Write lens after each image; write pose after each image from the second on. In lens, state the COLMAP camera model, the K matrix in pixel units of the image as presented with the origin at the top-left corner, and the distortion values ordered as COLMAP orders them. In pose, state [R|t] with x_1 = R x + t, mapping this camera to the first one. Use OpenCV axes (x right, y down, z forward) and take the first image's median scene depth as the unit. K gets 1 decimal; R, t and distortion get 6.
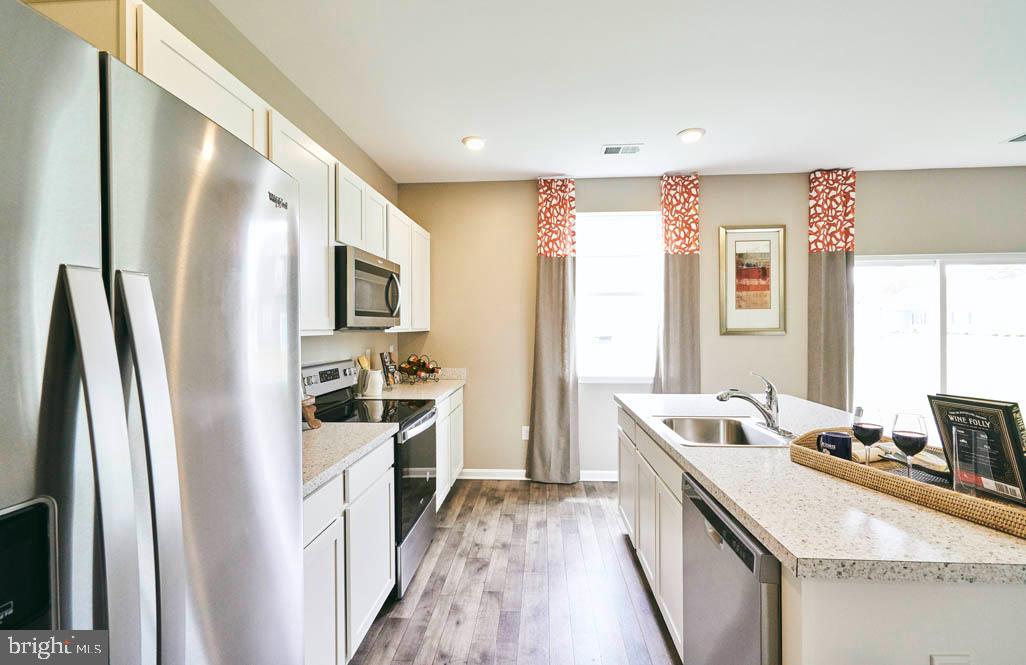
lens RADIAL K [[456.1, 0, 509.3], [0, 456.1, 326.1], [0, 0, 1]] dist [0.001991, 0.000218]
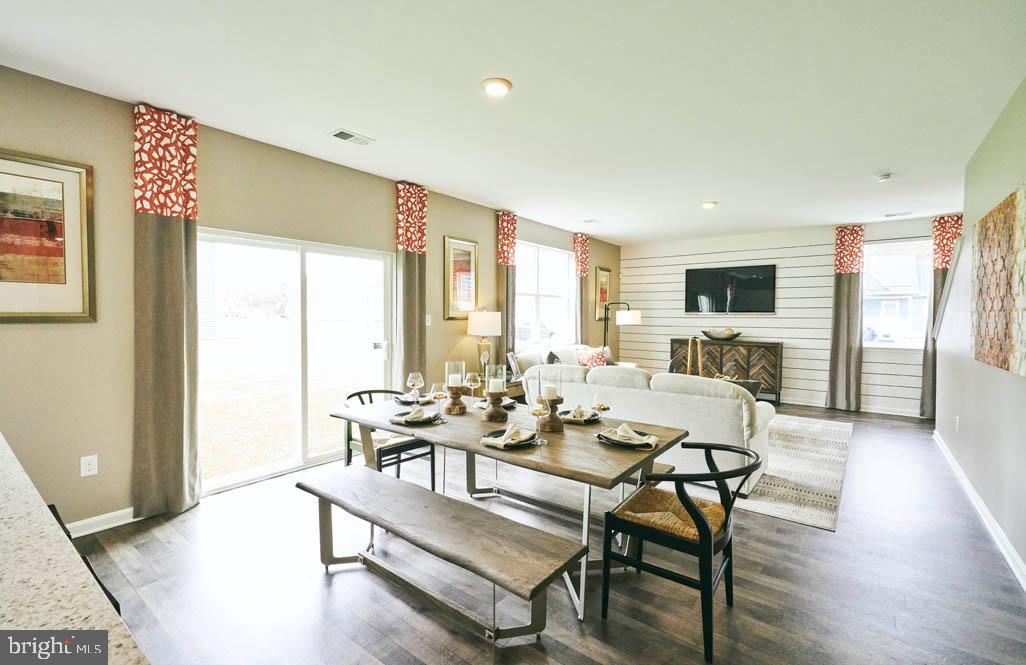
lens RADIAL K [[451.9, 0, 513.0], [0, 451.9, 328.6], [0, 0, 1]] dist [0.001054, -0.000049]
pose [[0.553509, -0.014753, 0.832712, 0.378842], [-0.009966, 0.999654, 0.024335, 0.004937], [-0.832783, -0.021768, 0.553171, 0.069232]]
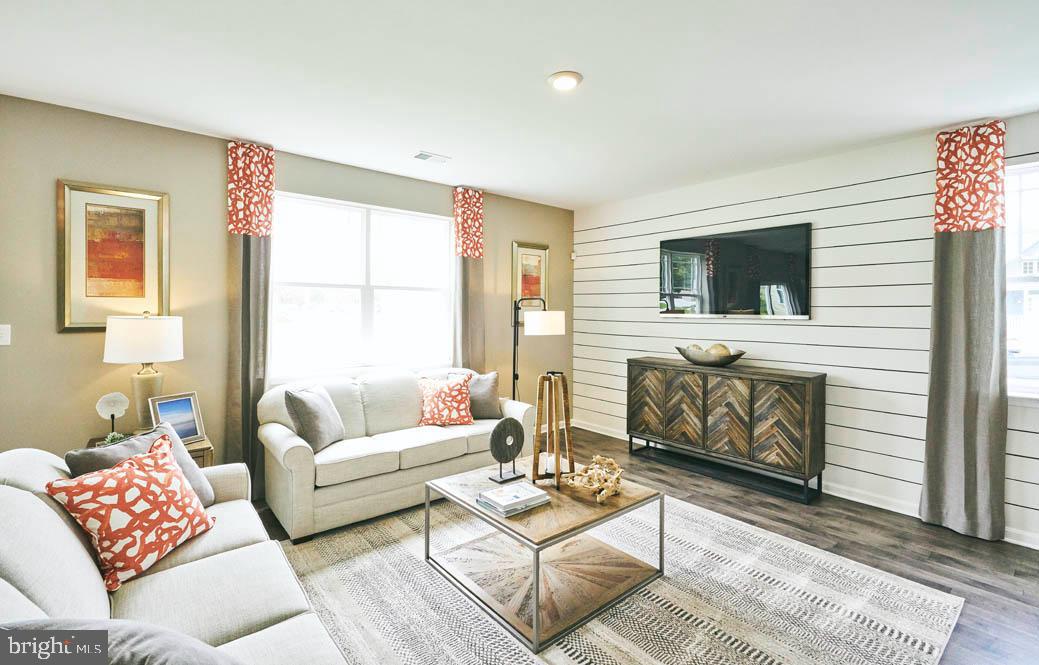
lens RADIAL K [[466.8, 0, 509.9], [0, 466.8, 311.3], [0, 0, 1]] dist [0.001507, -0.000356]
pose [[0.723292, 0.008068, 0.690495, 1.355937], [-0.010686, 0.999943, -0.000490, -0.026872], [-0.690459, -0.007024, 0.723337, -0.071998]]
